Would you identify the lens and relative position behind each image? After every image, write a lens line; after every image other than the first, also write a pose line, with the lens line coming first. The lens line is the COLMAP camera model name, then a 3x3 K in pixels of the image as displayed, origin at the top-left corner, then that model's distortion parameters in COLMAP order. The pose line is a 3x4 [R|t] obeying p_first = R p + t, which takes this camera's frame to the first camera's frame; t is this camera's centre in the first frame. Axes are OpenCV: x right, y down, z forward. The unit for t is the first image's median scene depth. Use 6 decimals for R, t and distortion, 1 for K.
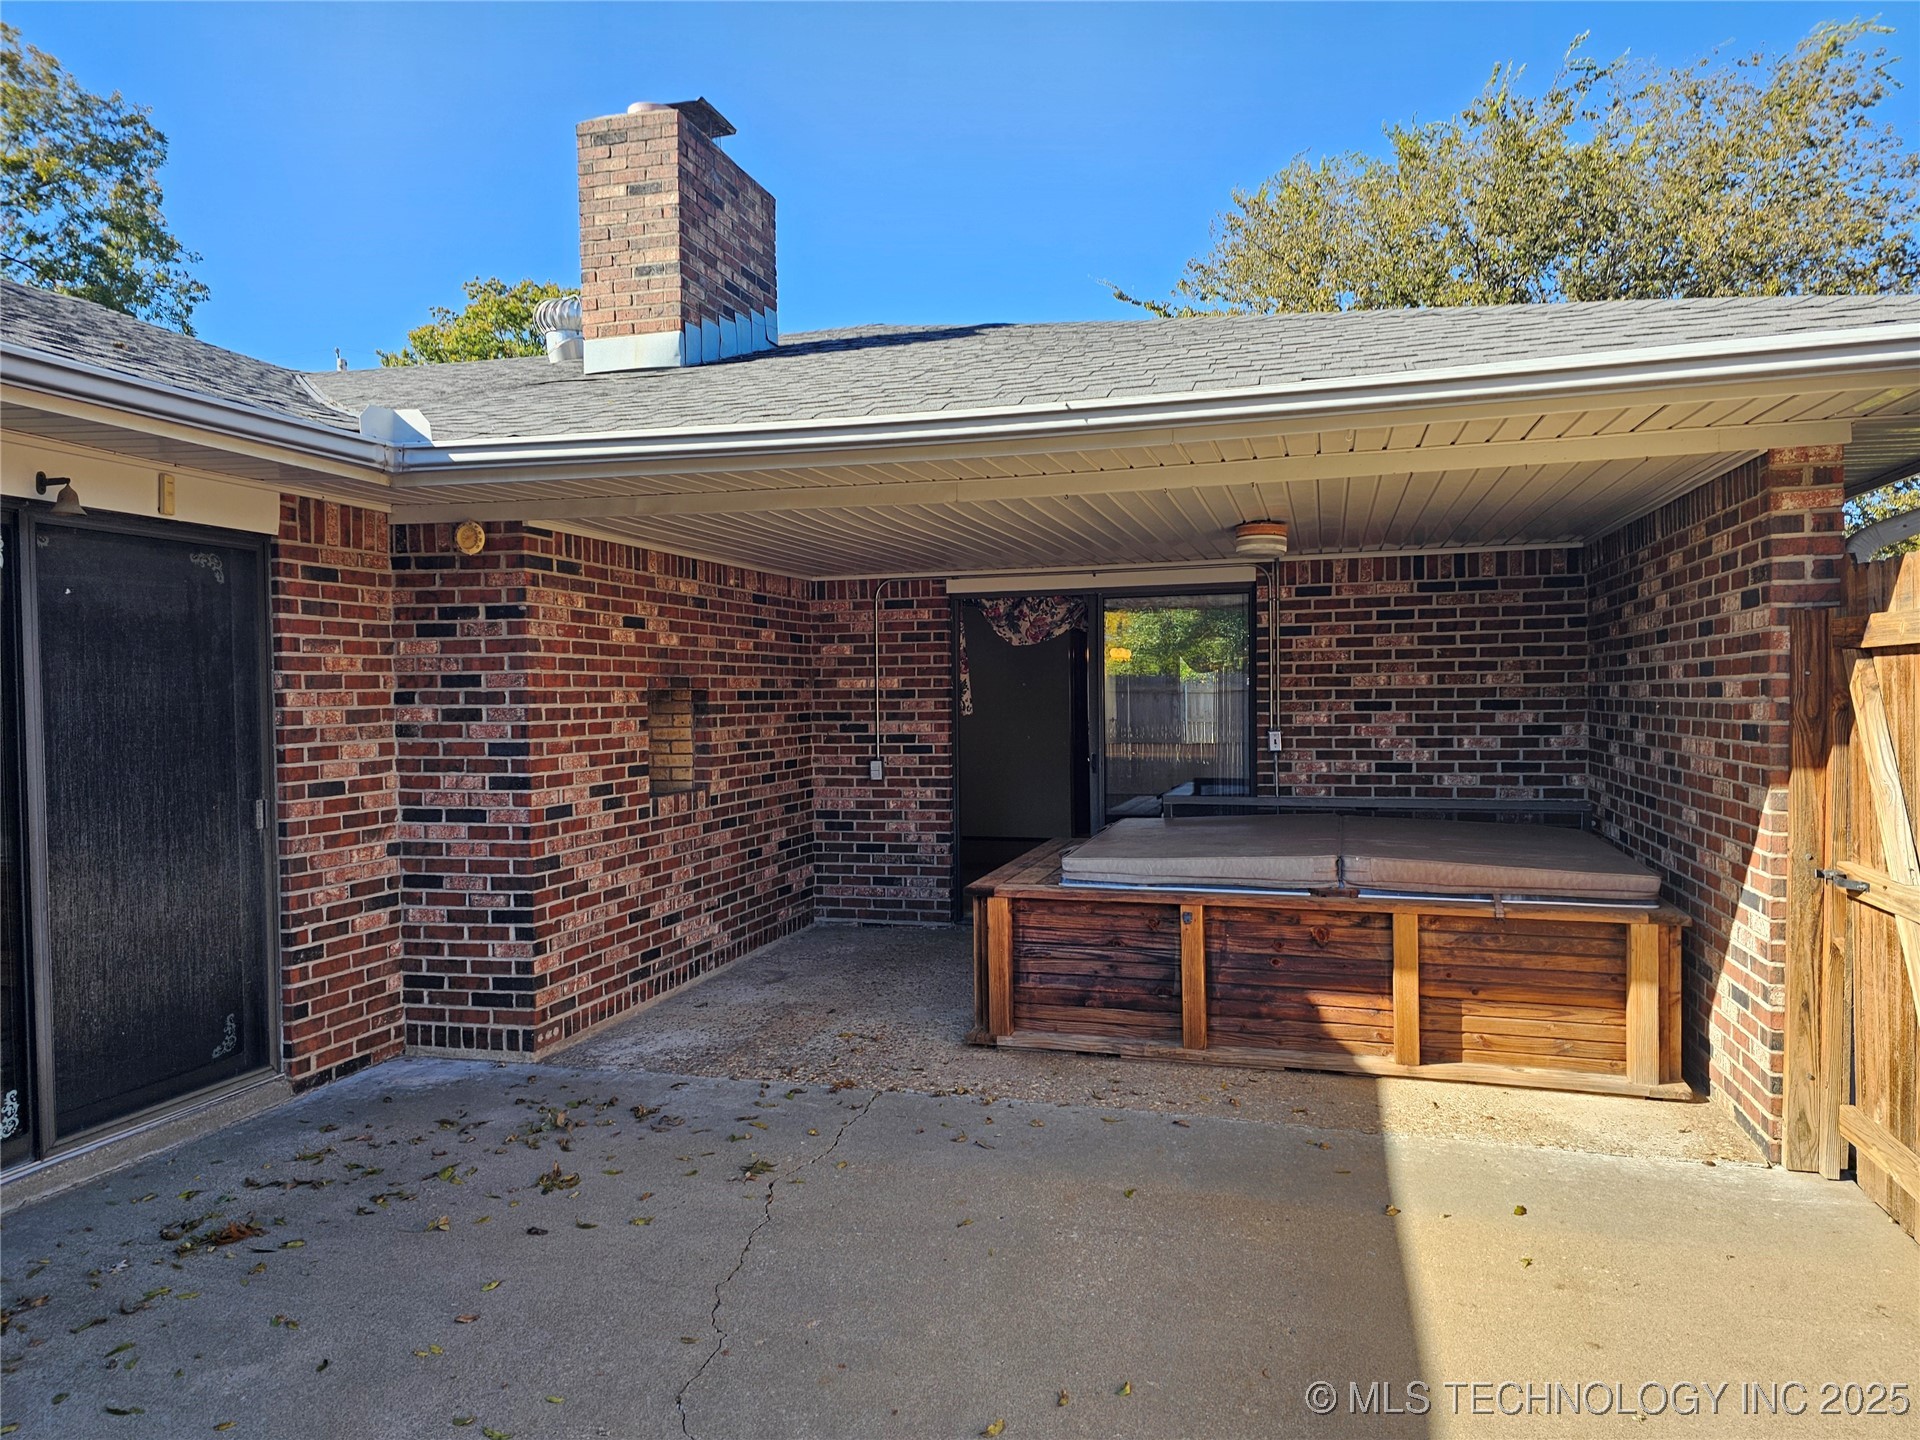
lens RADIAL K [[1275.5, 0, 958.2], [0, 1275.5, 724.7], [0, 0, 1]] dist [0.067008, -0.059259]
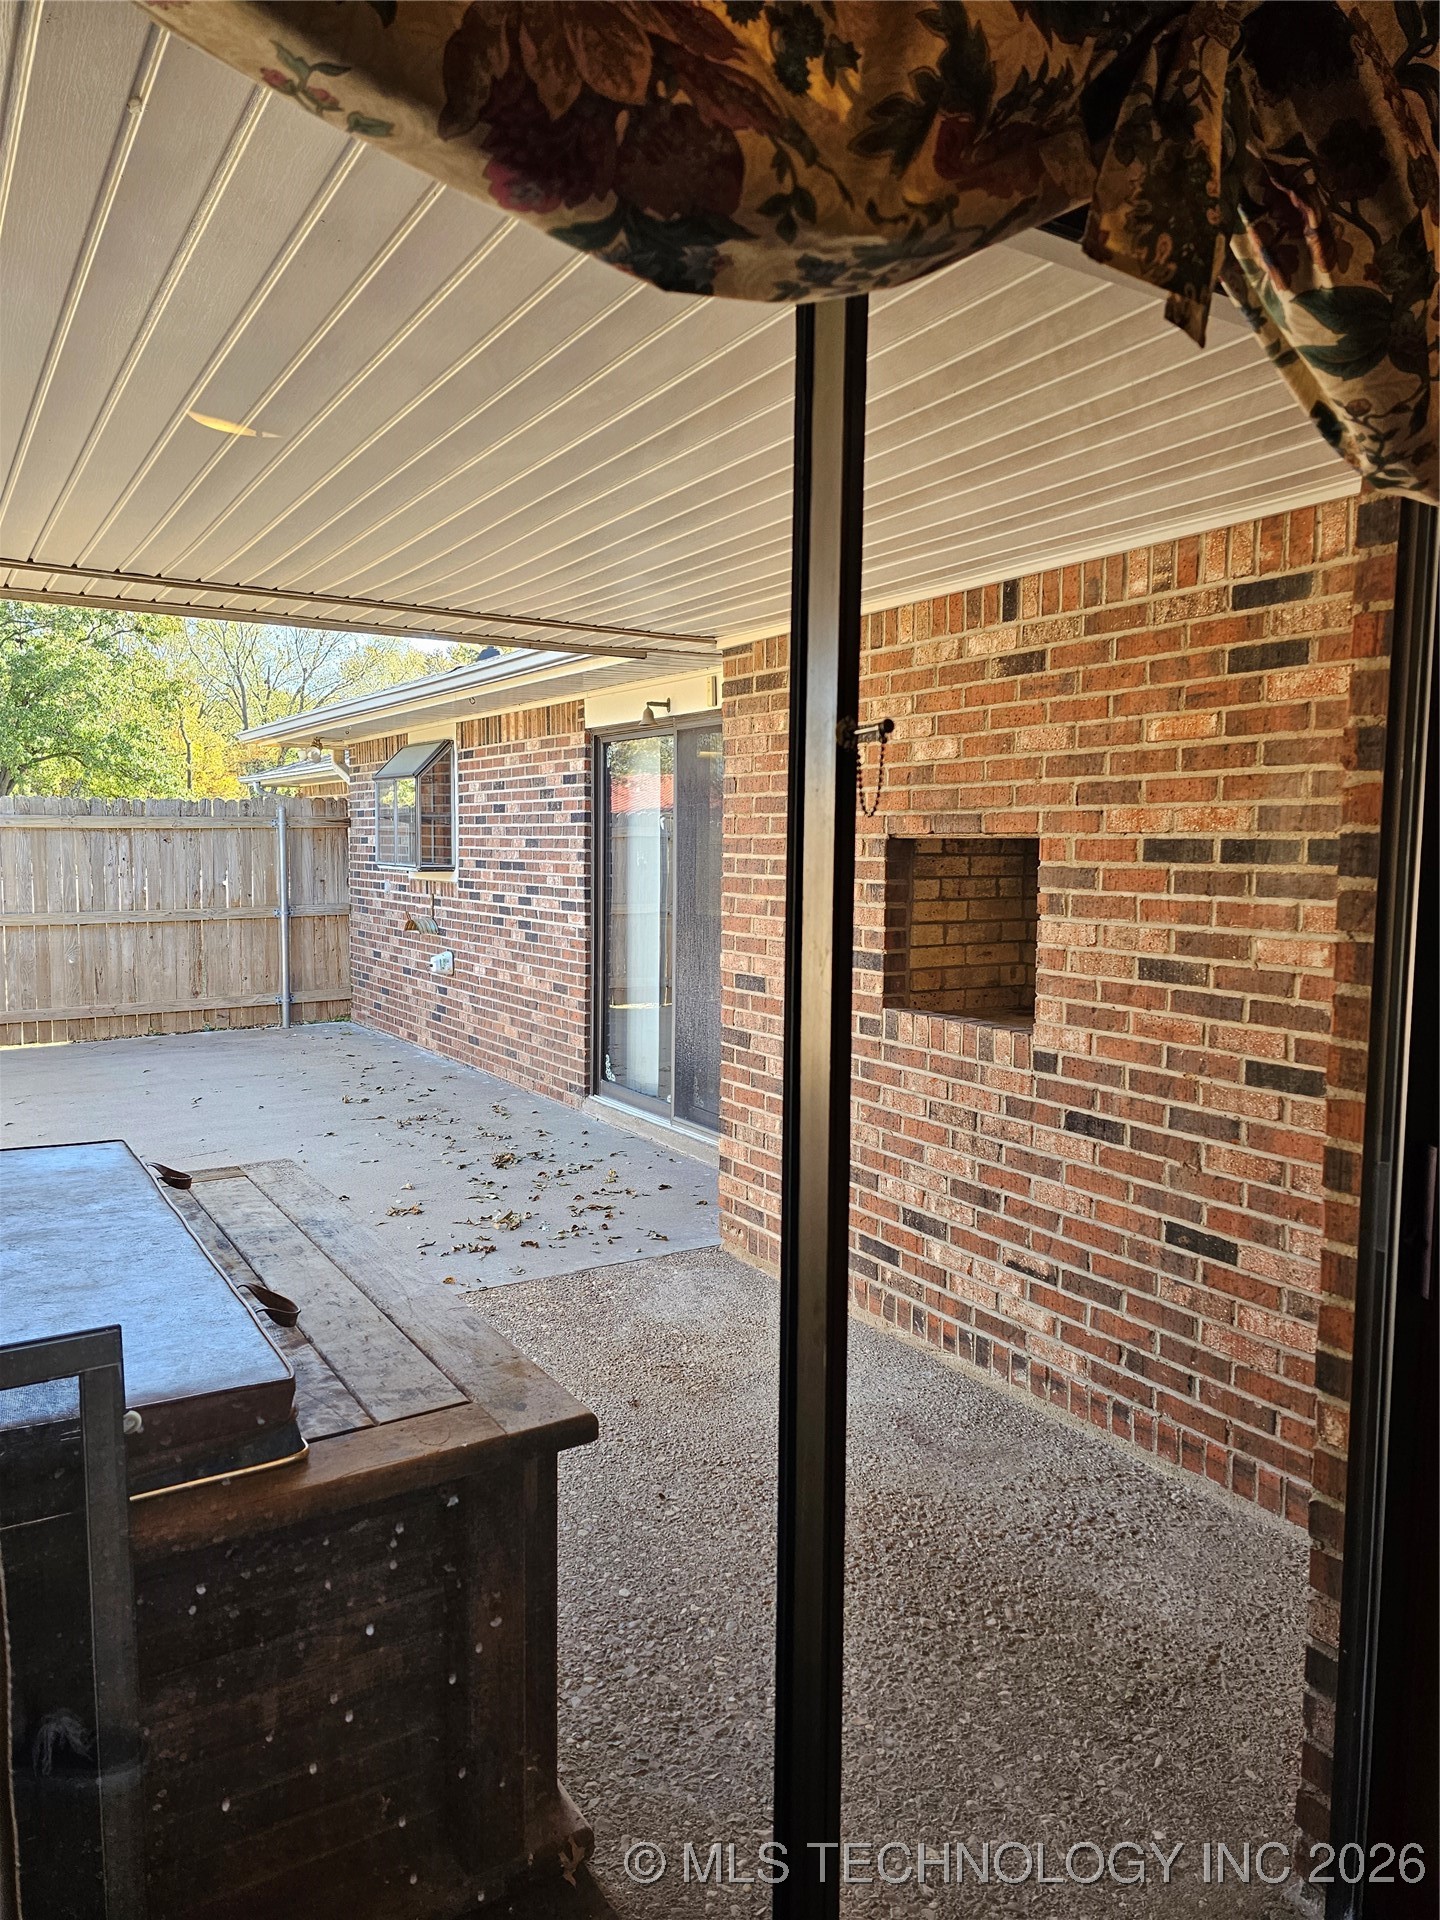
lens RADIAL K [[1275.5, 0, 721.6], [0, 1275.5, 953.1], [0, 0, 1]] dist [0.067008, -0.059259]
pose [[-0.666477, 0.066690, -0.742536, 0.247196], [-0.022608, 0.993725, 0.109543, -0.032665], [0.745182, 0.089795, -0.660787, 1.192061]]
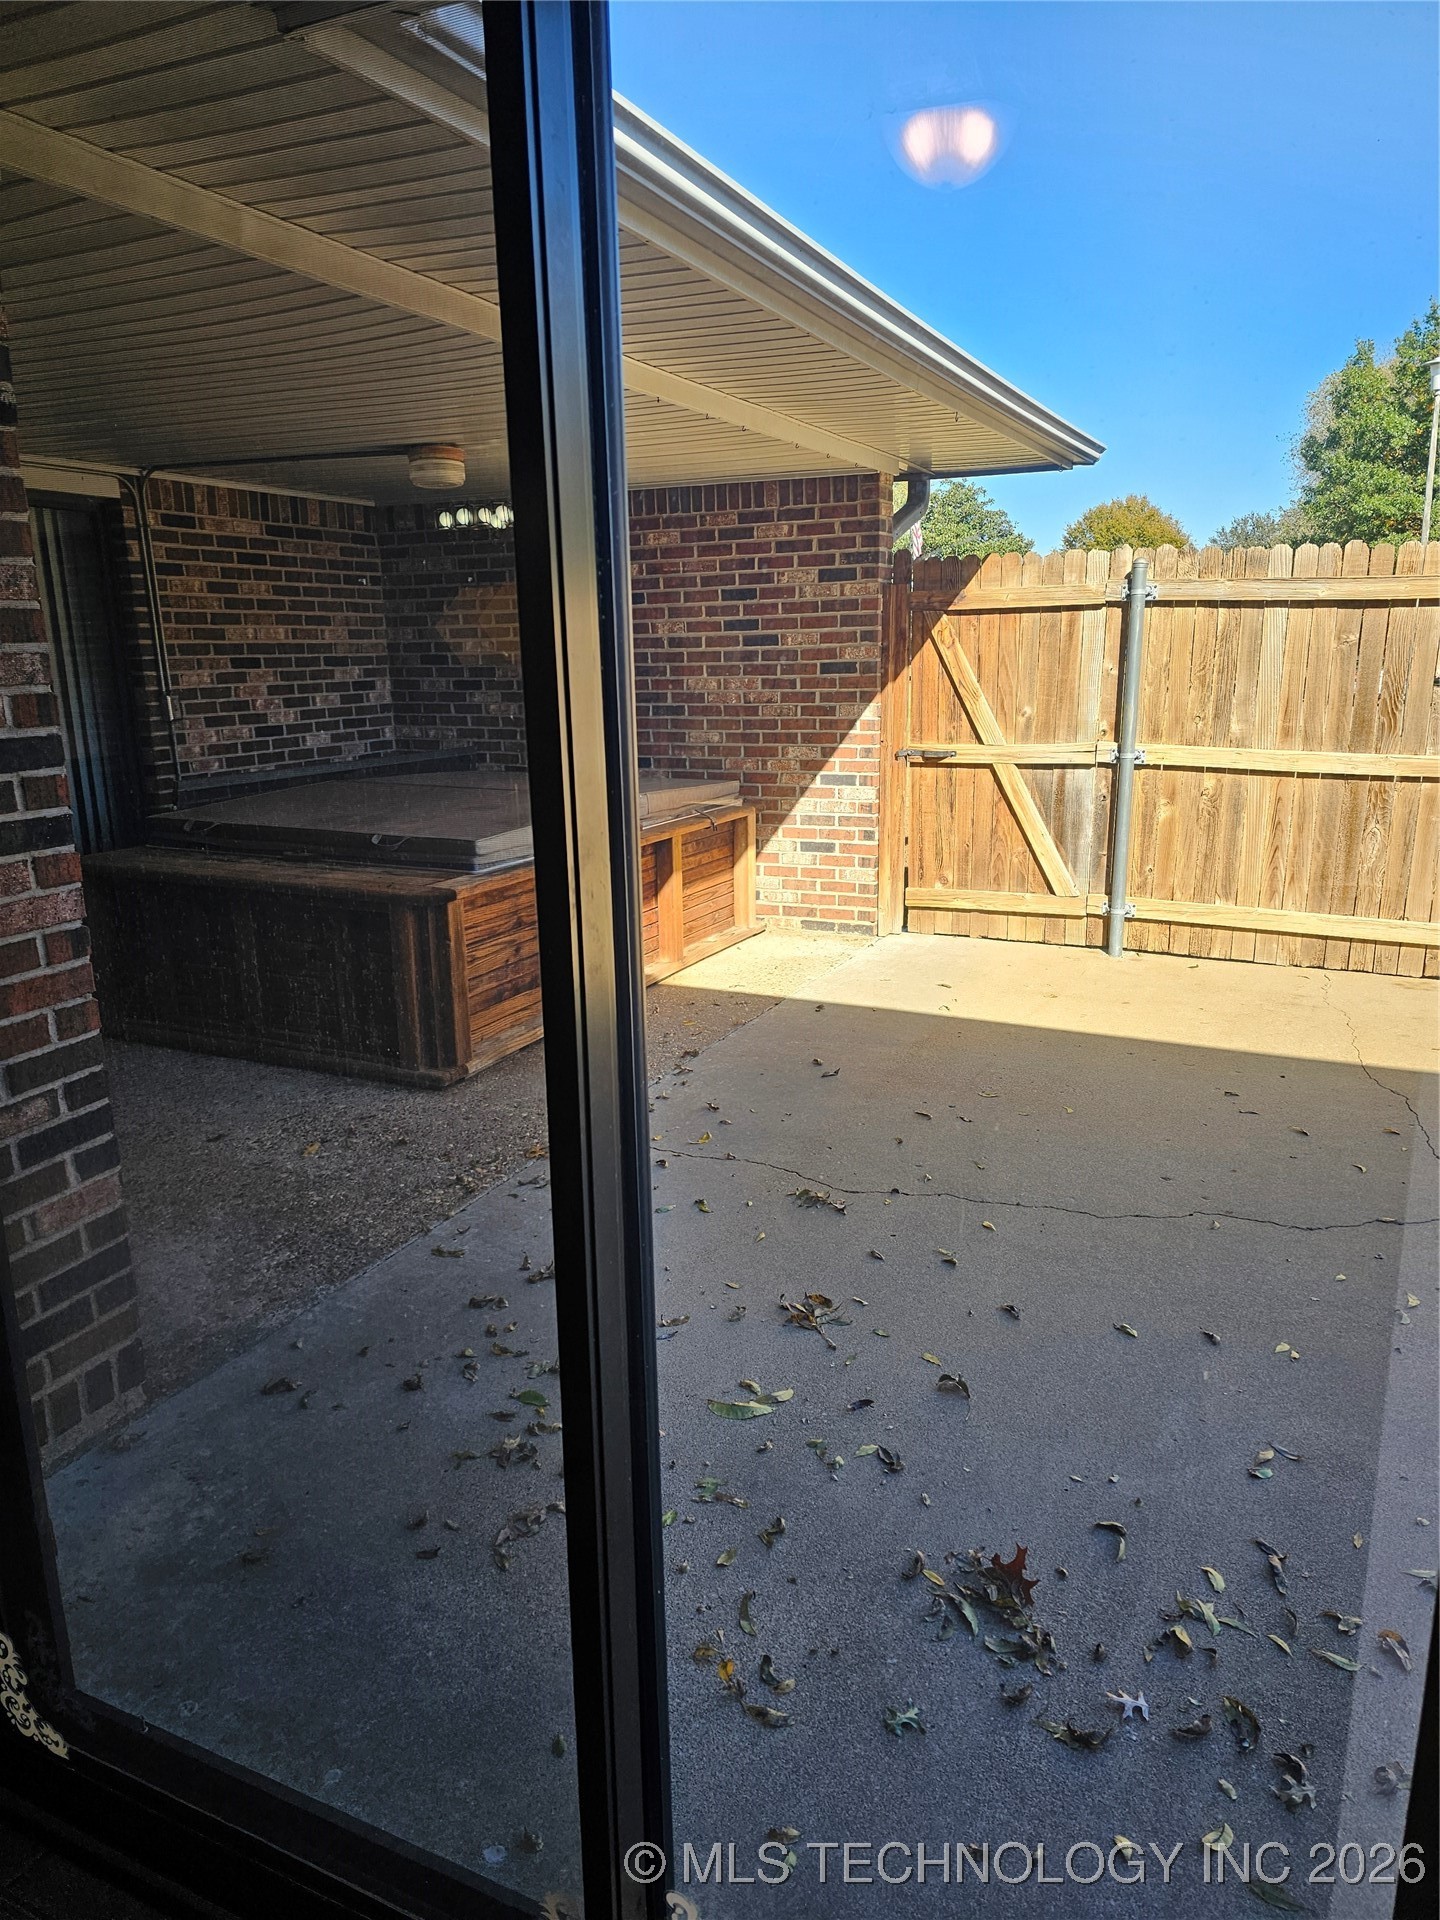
lens RADIAL K [[1275.5, 0, 712.6], [0, 1275.5, 952.1], [0, 0, 1]] dist [0.067008, -0.059259]
pose [[0.174424, -0.220666, 0.959626, -0.544684], [0.038466, 0.975349, 0.217290, -0.000580], [-0.983919, -0.000988, 0.178613, 0.528575]]
